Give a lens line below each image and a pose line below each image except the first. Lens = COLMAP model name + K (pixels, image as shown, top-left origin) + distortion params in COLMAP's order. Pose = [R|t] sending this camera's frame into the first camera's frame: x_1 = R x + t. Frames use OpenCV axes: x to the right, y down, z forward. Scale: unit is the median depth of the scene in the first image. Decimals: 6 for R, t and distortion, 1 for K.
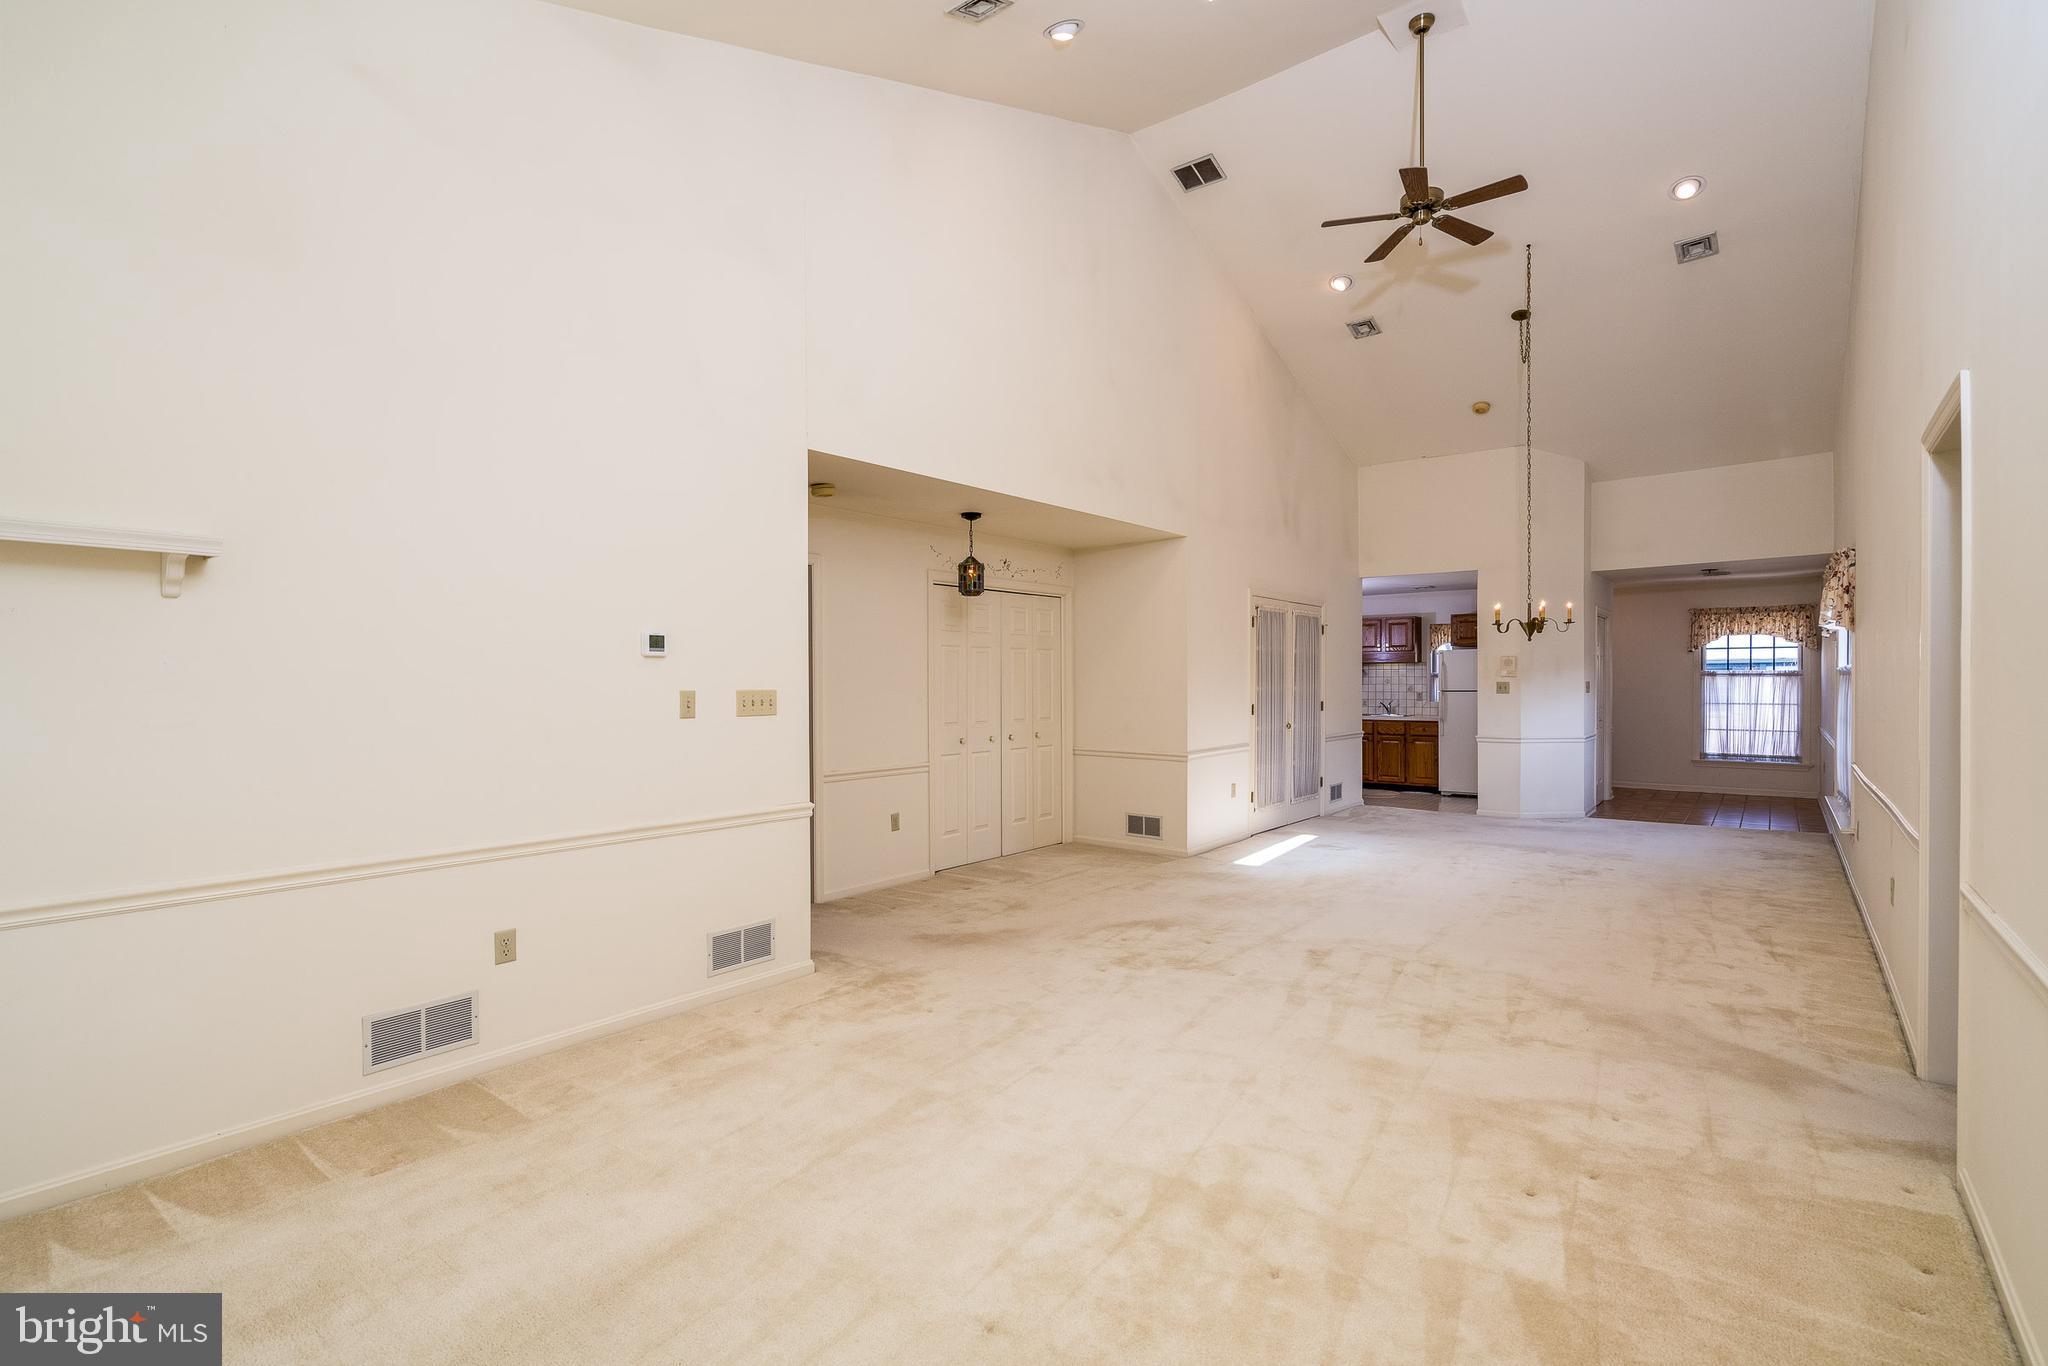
lens RADIAL K [[926.5, 0, 1021.6], [0, 926.5, 685.6], [0, 0, 1]] dist [0.000846, 0.000278]
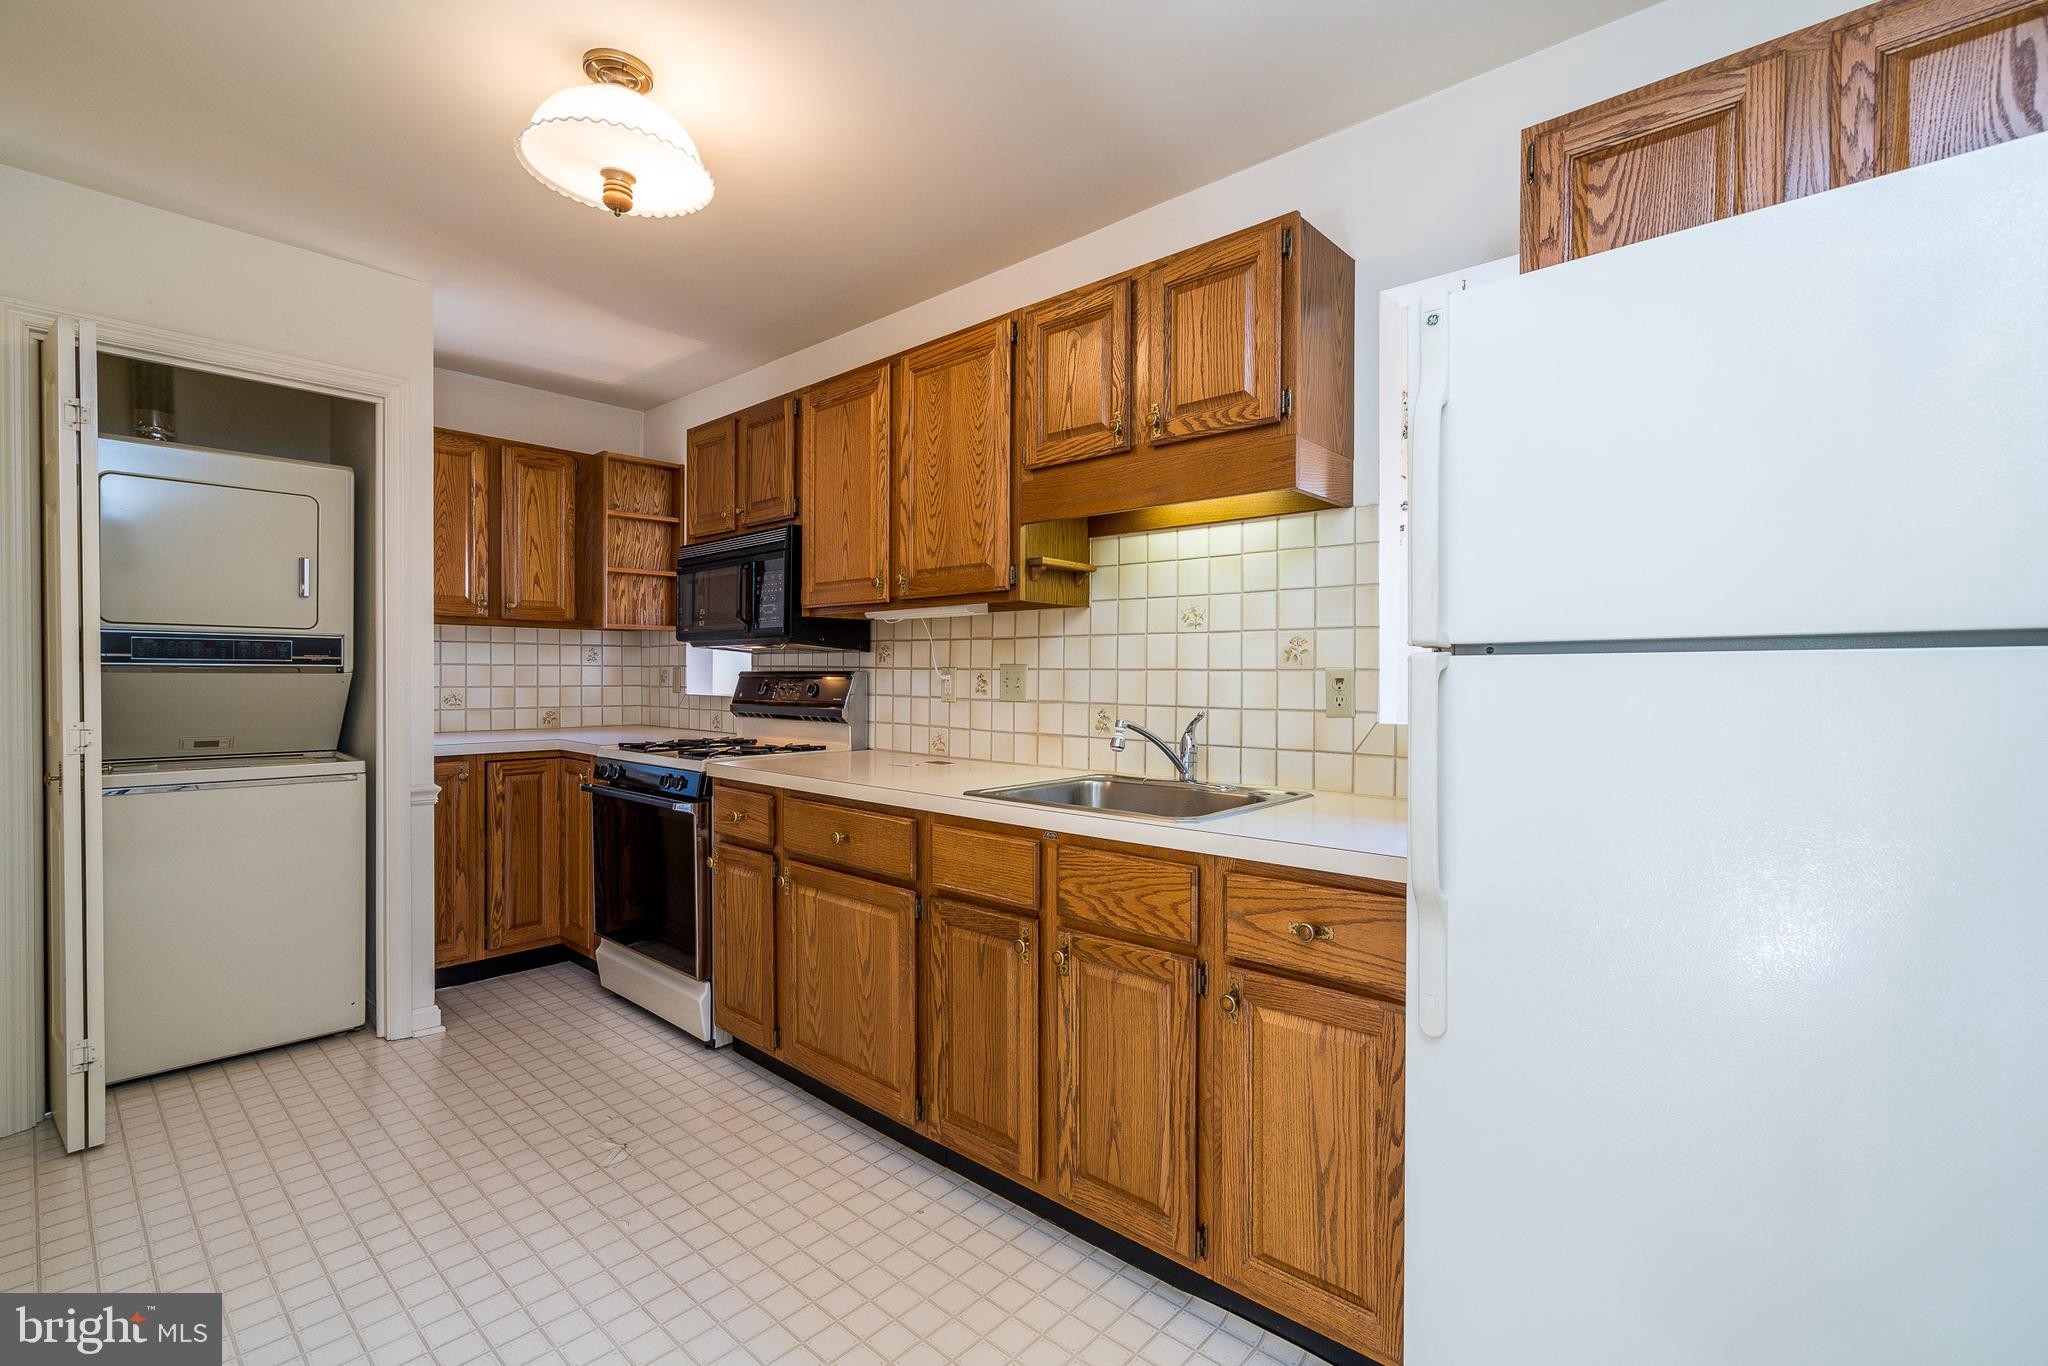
lens RADIAL K [[926.5, 0, 1026.3], [0, 926.5, 679.3], [0, 0, 1]] dist [0.000846, 0.000278]
pose [[0.998103, 0.001539, -0.061539, 0.392037], [-0.001286, 0.999991, 0.004163, 0.008398], [0.061545, -0.004076, 0.998096, 0.840369]]
